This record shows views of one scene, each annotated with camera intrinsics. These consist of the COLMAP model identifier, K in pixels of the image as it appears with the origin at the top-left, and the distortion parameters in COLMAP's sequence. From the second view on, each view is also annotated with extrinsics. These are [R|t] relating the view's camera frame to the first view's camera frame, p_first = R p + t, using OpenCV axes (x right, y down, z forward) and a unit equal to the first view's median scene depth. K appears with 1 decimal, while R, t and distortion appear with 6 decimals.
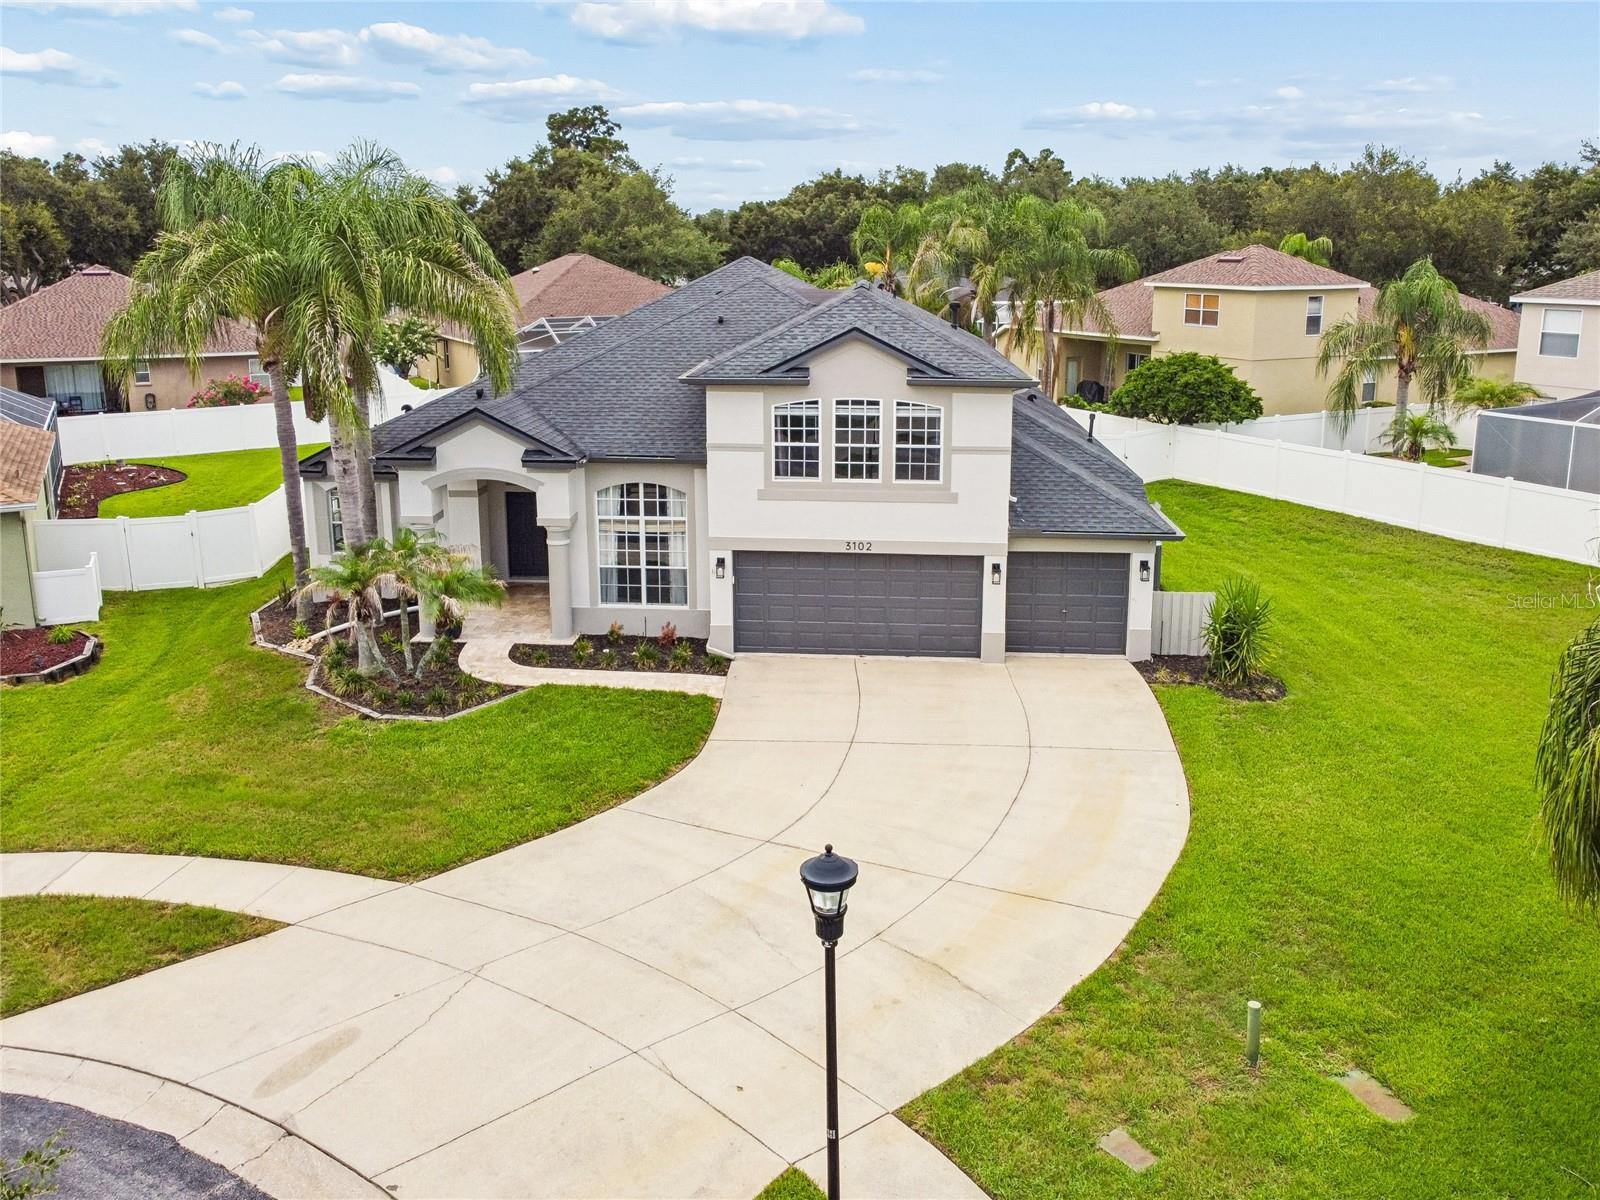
lens RADIAL K [[1151.4, 0, 807.0], [0, 1151.4, 638.6], [0, 0, 1]] dist [0.000198, -0.006502]
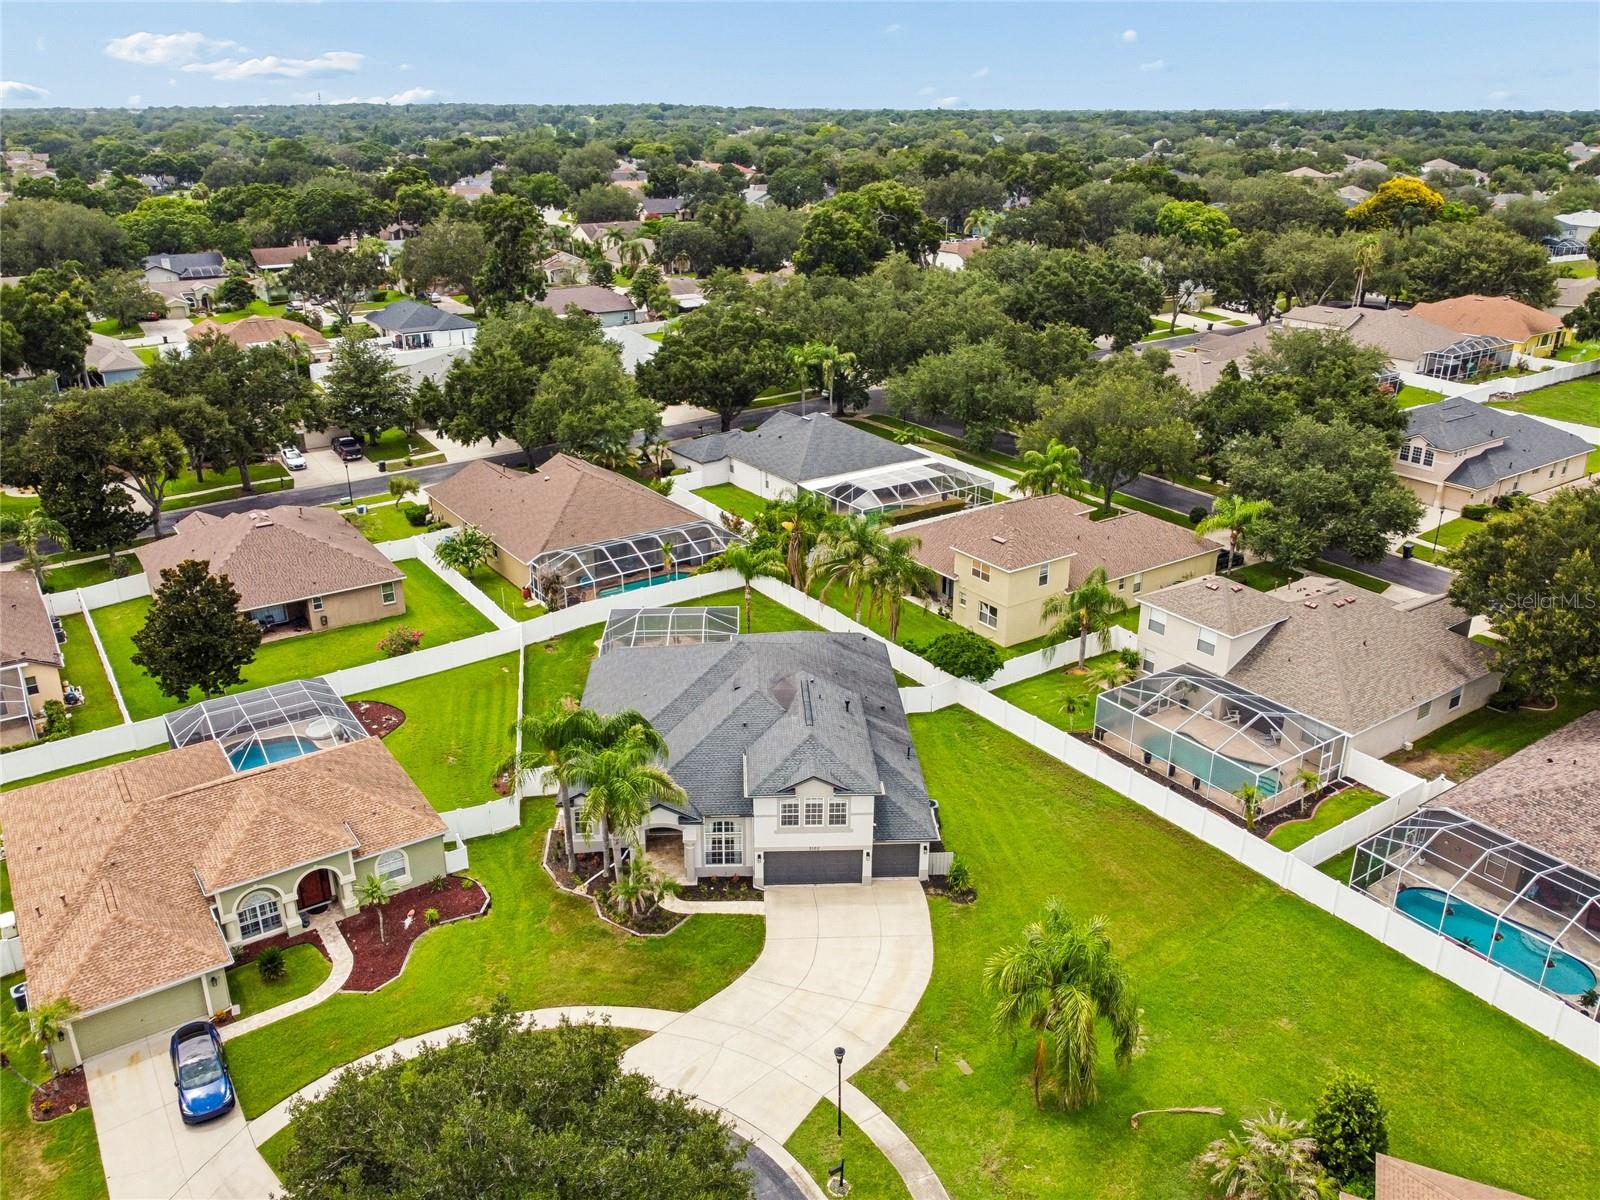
lens RADIAL K [[1108.2, 0, 811.0], [0, 1108.2, 717.9], [0, 0, 1]] dist [-0.006226, 0.000798]
pose [[0.992693, -0.044055, 0.112335, -0.220084], [0.022520, 0.982252, 0.186208, -0.805366], [-0.118544, -0.182318, 0.976067, -1.308172]]
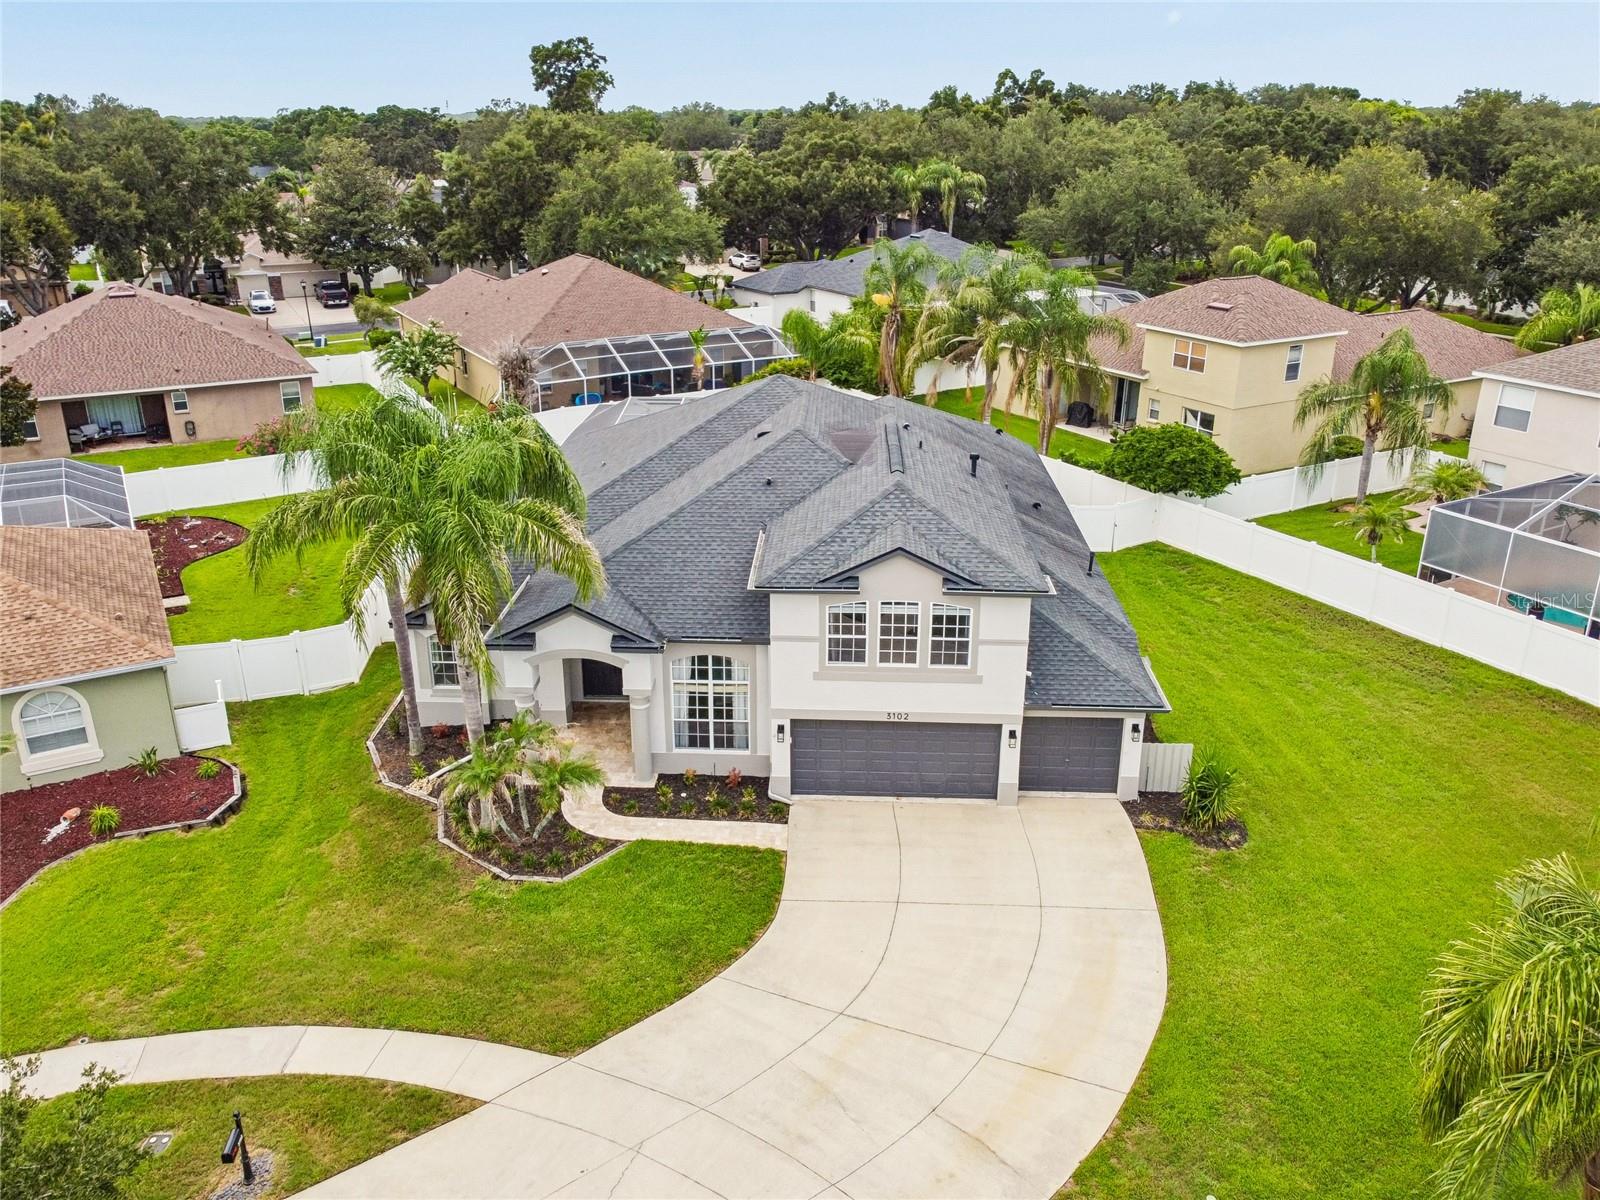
lens RADIAL K [[1108.2, 0, 811.0], [0, 1108.2, 717.9], [0, 0, 1]] dist [-0.006226, 0.000798]
pose [[0.999744, -0.008768, 0.020840, -0.067472], [0.005193, 0.986149, 0.165779, -0.264602], [-0.022005, -0.165629, 0.985943, -0.123565]]
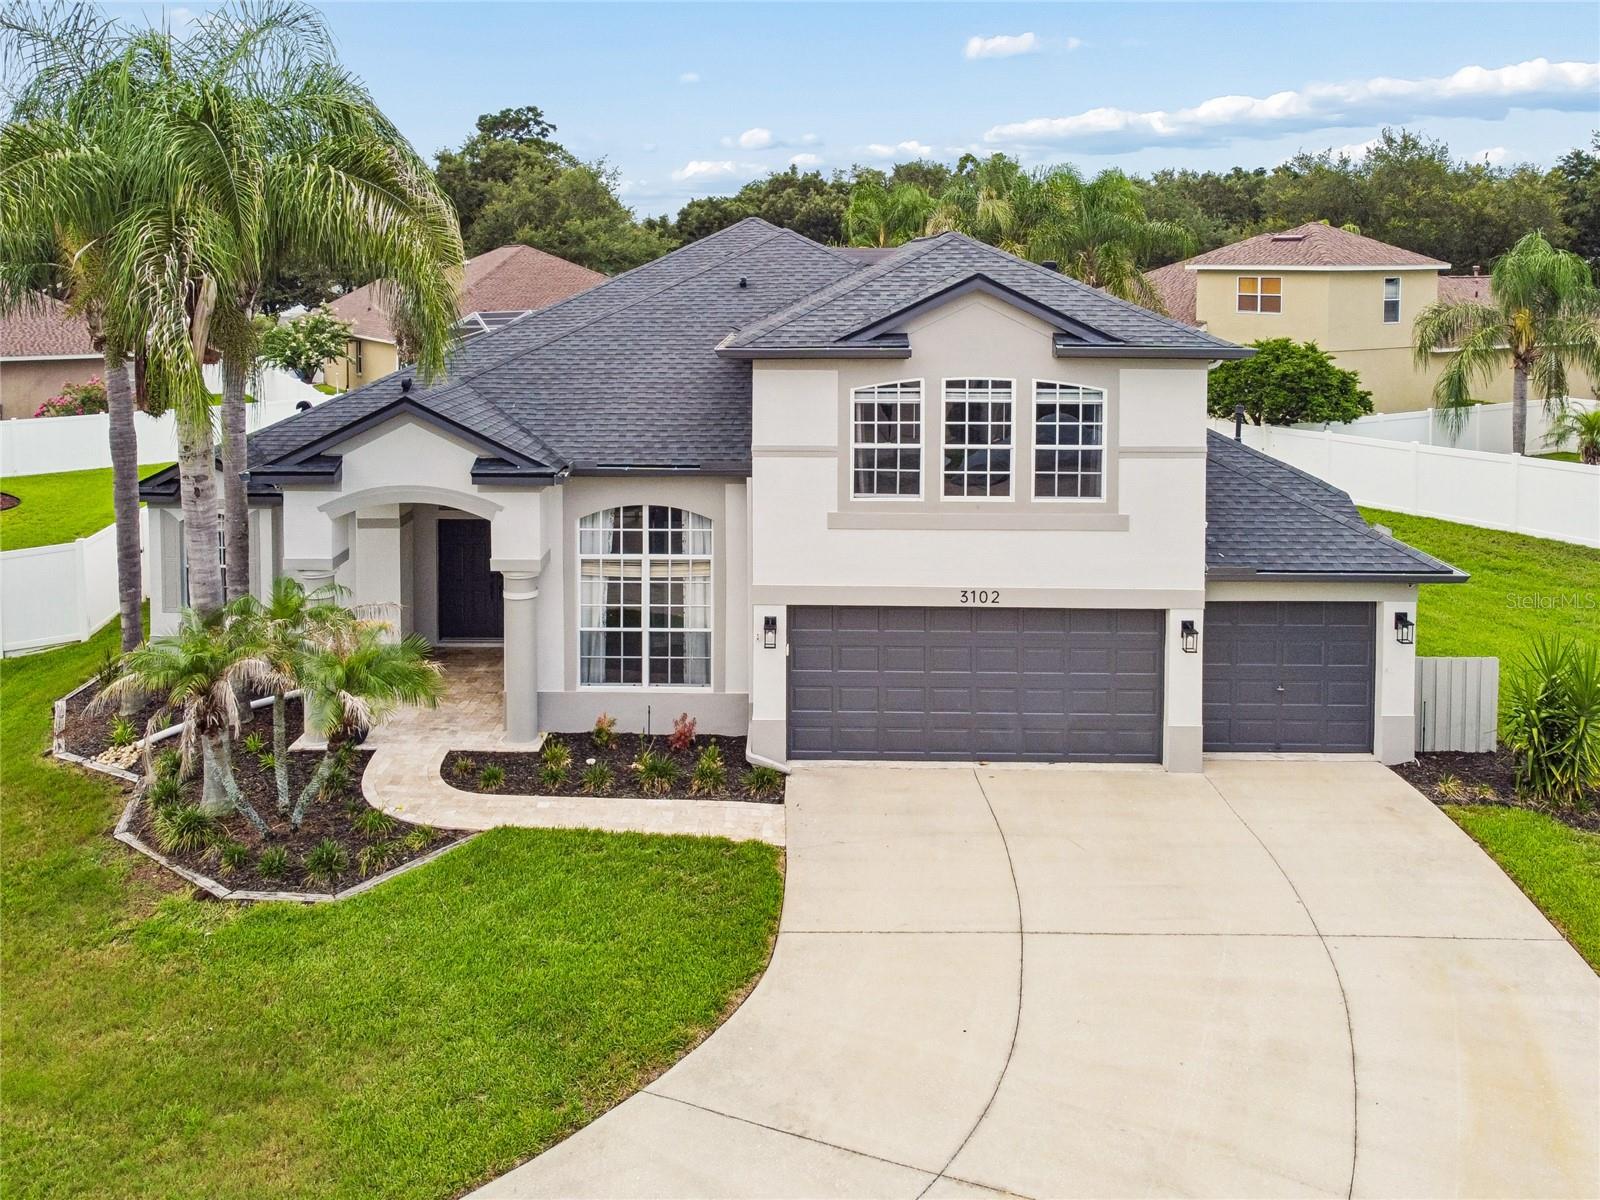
lens RADIAL K [[1229.0, 0, 776.0], [0, 1229.0, 451.0], [0, 0, 1]] dist [-0.003278, -0.003989]
pose [[0.999434, -0.009258, 0.032327, -0.093124], [0.014742, 0.984677, -0.173765, -0.041159], [-0.030223, 0.174143, 0.984256, 0.288537]]
